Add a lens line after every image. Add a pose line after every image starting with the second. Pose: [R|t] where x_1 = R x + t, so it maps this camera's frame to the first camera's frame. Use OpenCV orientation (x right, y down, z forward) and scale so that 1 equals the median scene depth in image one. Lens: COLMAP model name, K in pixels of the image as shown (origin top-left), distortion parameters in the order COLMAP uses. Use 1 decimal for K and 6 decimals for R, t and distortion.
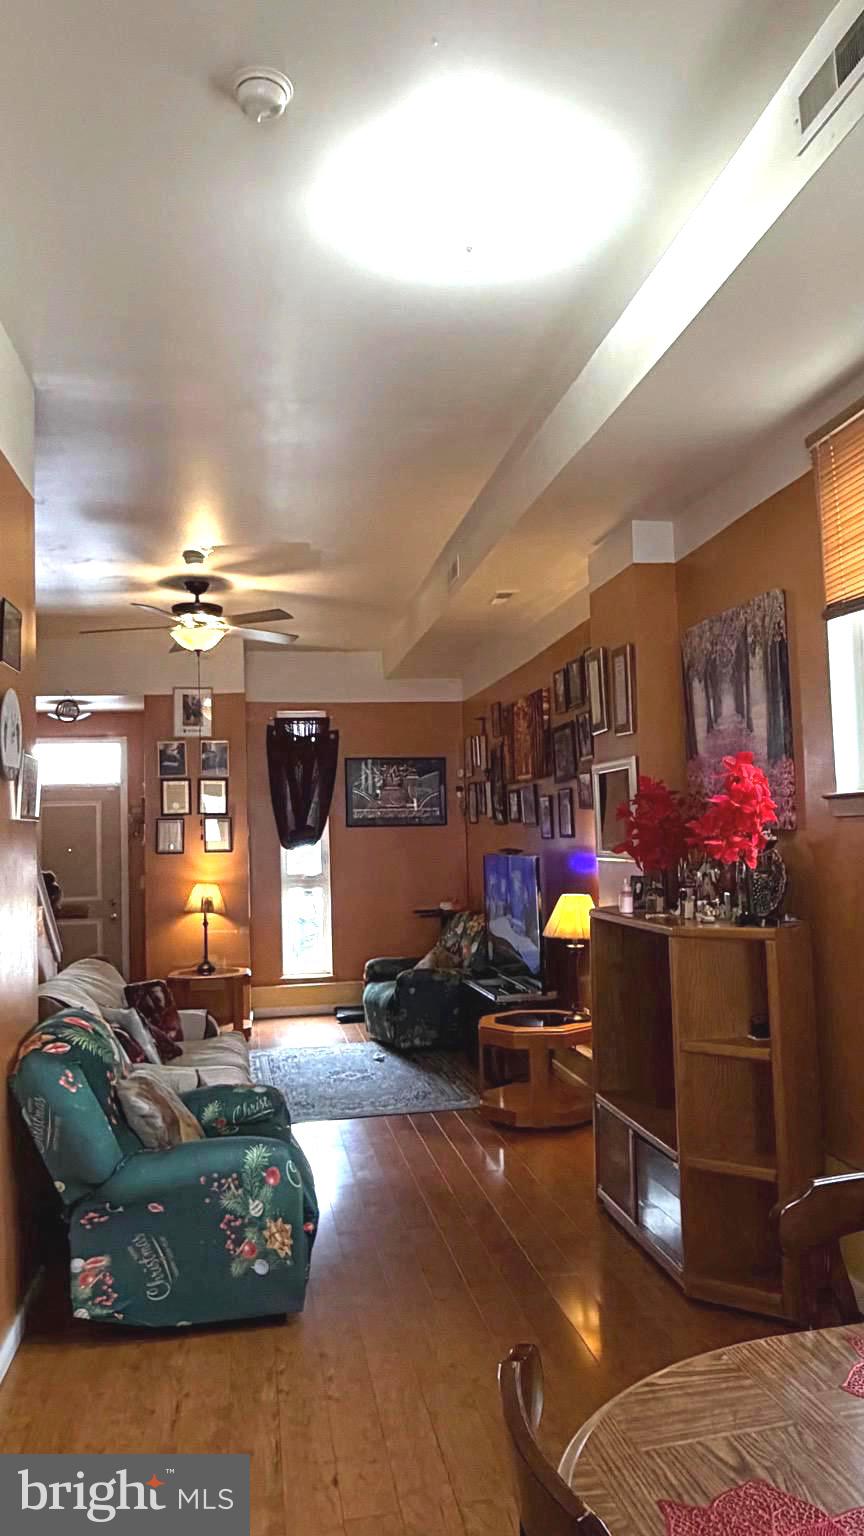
lens RADIAL K [[1066.0, 0, 429.6], [0, 1066.0, 773.2], [0, 0, 1]] dist [-0.001871, 0.002000]
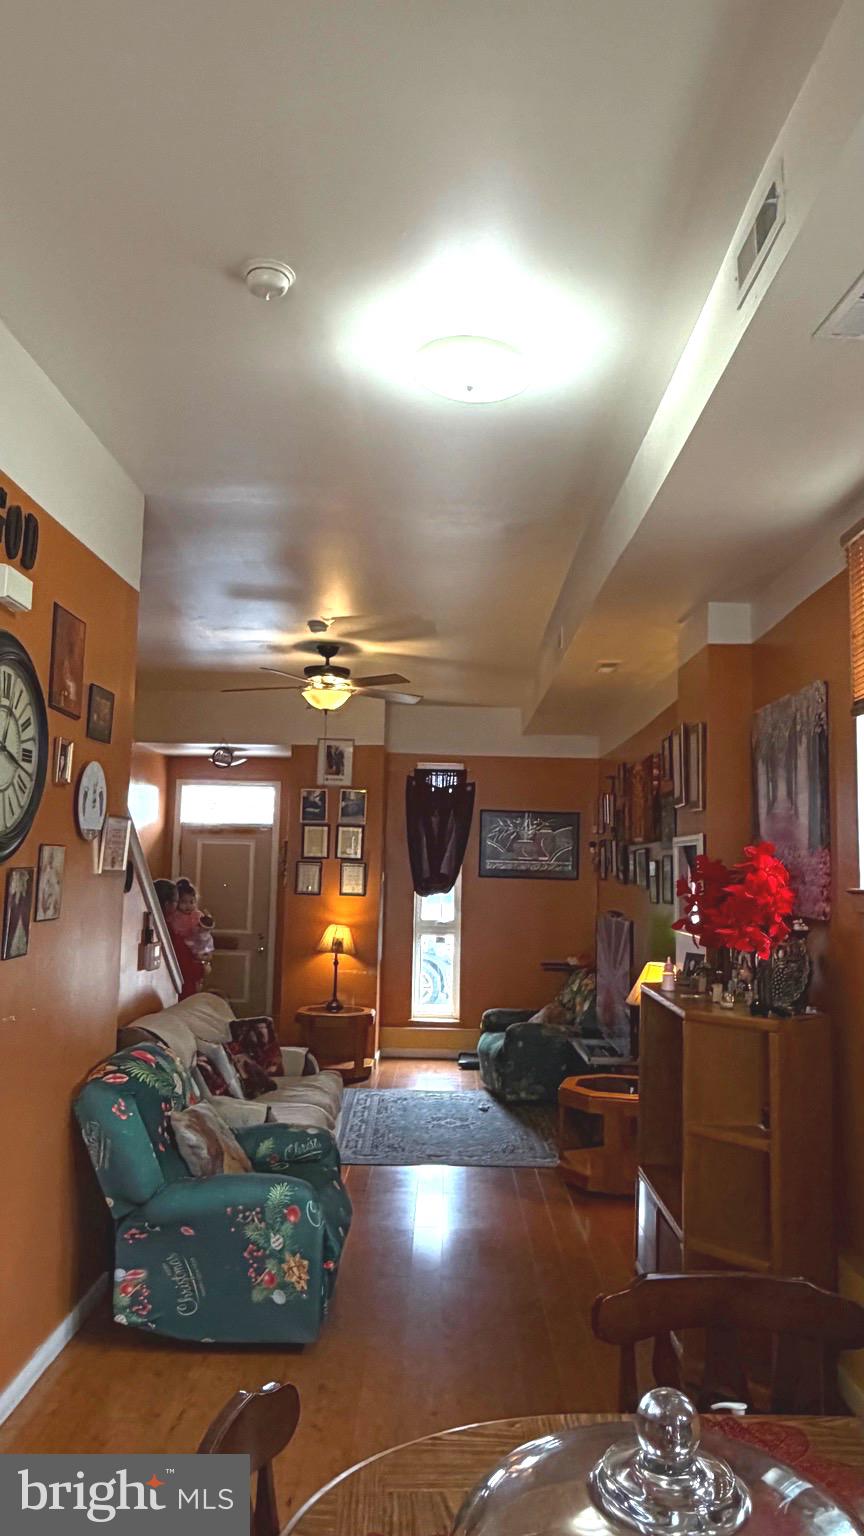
lens RADIAL K [[1066.0, 0, 431.1], [0, 1066.0, 765.4], [0, 0, 1]] dist [-0.001871, 0.002000]
pose [[0.982119, 0.032789, -0.185382, 0.135933], [-0.040489, 0.998461, -0.037902, -0.034534], [0.183854, 0.044730, 0.981935, -0.051598]]
